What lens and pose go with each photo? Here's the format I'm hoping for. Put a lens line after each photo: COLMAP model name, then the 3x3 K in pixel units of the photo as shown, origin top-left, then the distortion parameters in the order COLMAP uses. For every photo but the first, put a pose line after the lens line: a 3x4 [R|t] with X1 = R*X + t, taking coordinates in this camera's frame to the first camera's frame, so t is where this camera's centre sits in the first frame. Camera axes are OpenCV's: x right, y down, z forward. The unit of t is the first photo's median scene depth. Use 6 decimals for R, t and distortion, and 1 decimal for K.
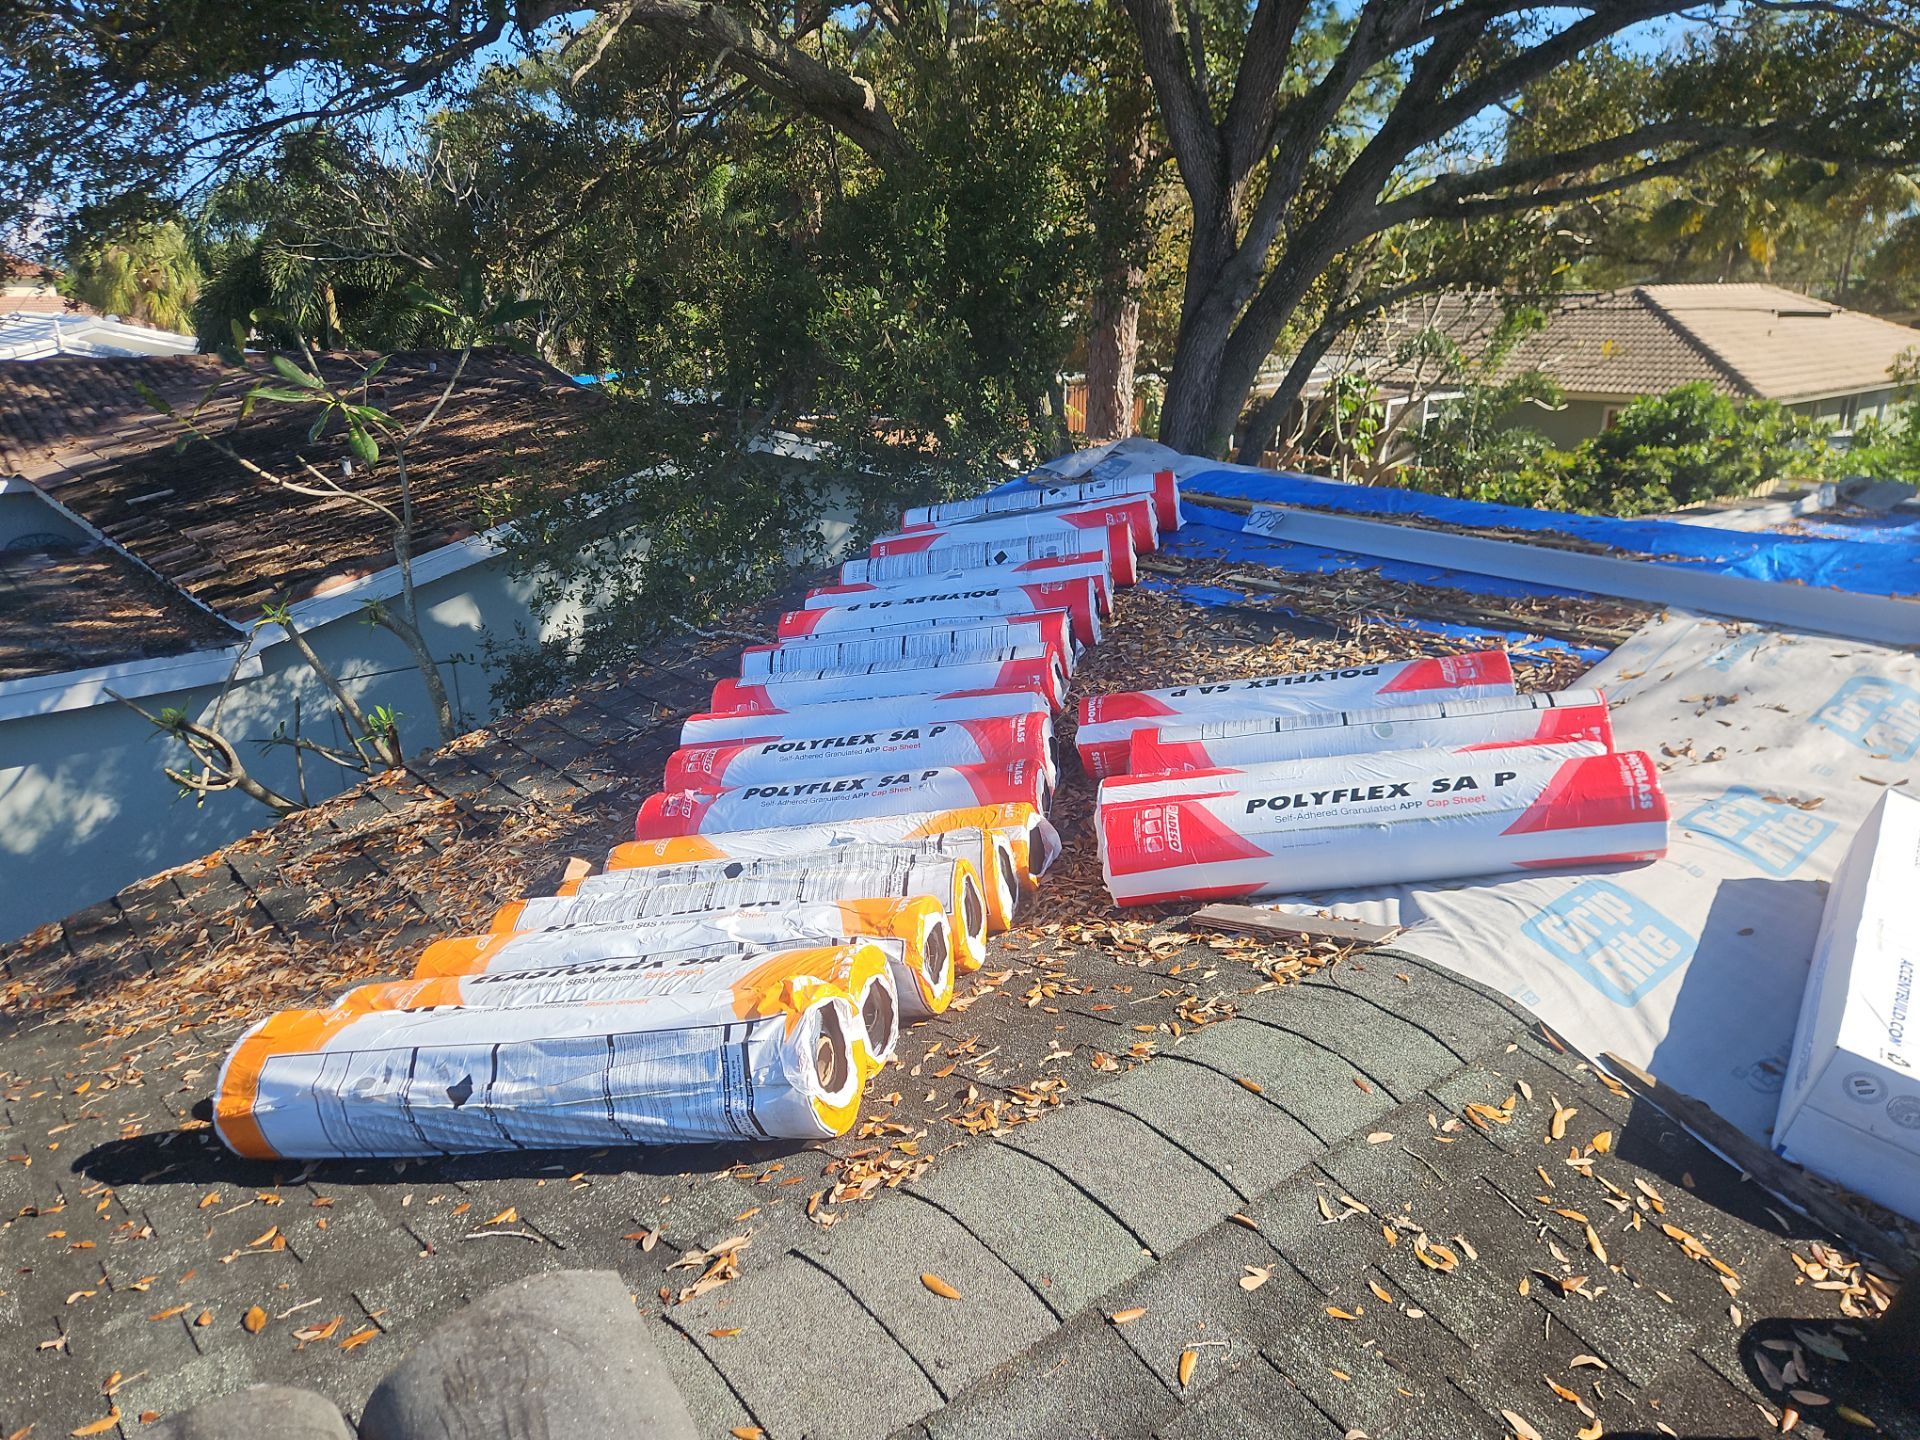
lens RADIAL K [[1291.6, 0, 952.7], [0, 1291.6, 711.0], [0, 0, 1]] dist [0.088771, -0.087881]
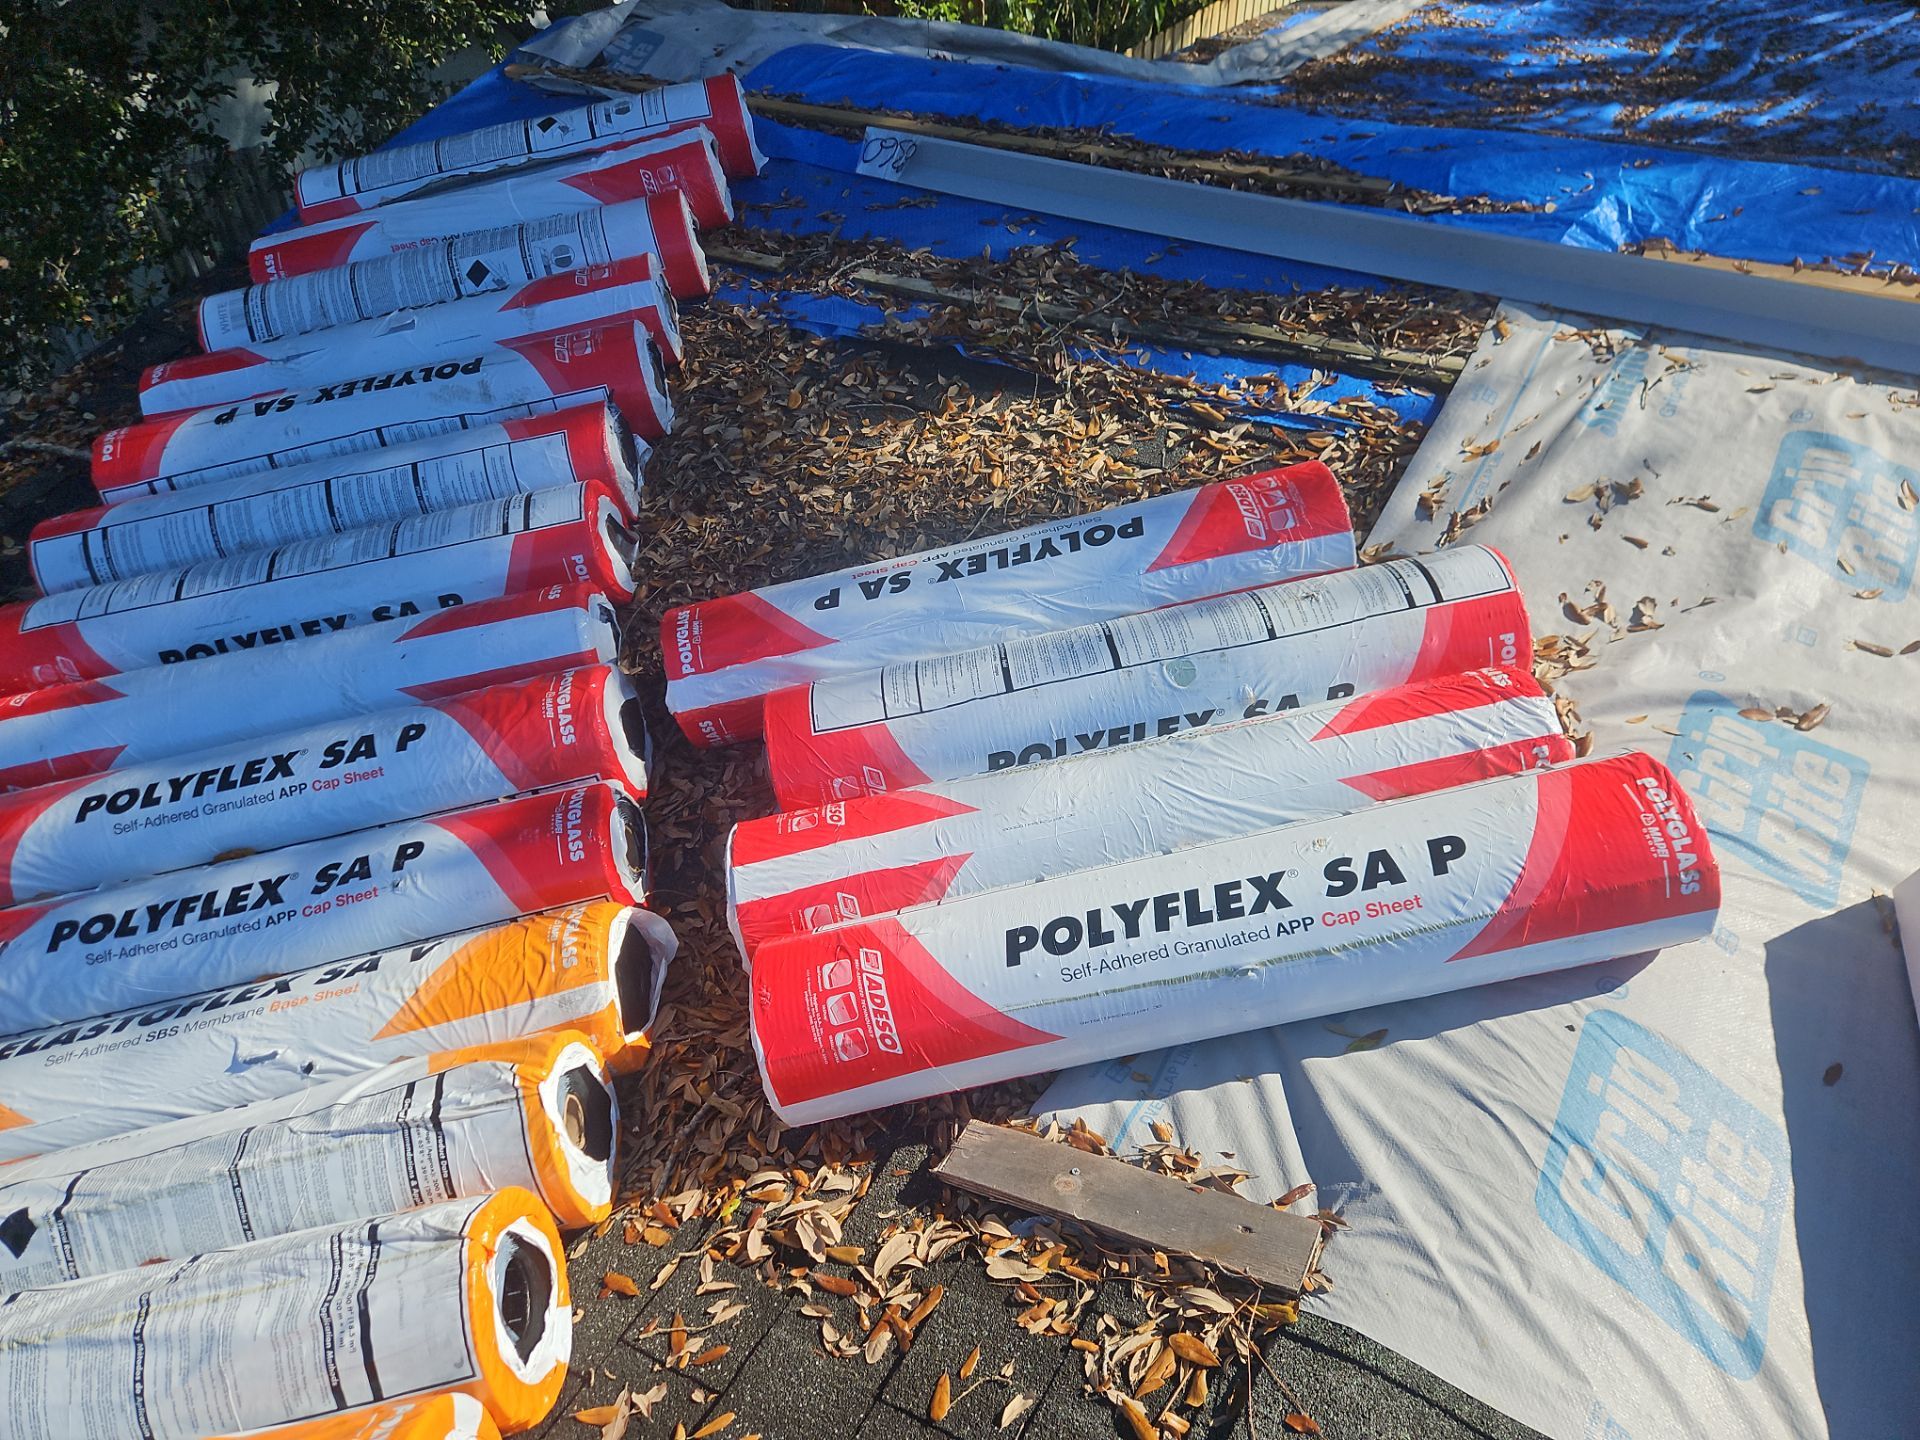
lens RADIAL K [[1291.6, 0, 952.7], [0, 1291.6, 711.0], [0, 0, 1]] dist [0.088771, -0.087881]
pose [[0.947326, -0.210790, 0.241125, 0.072390], [0.112468, 0.923878, 0.365788, -0.166433], [-0.299875, -0.319402, 0.898920, 0.417281]]
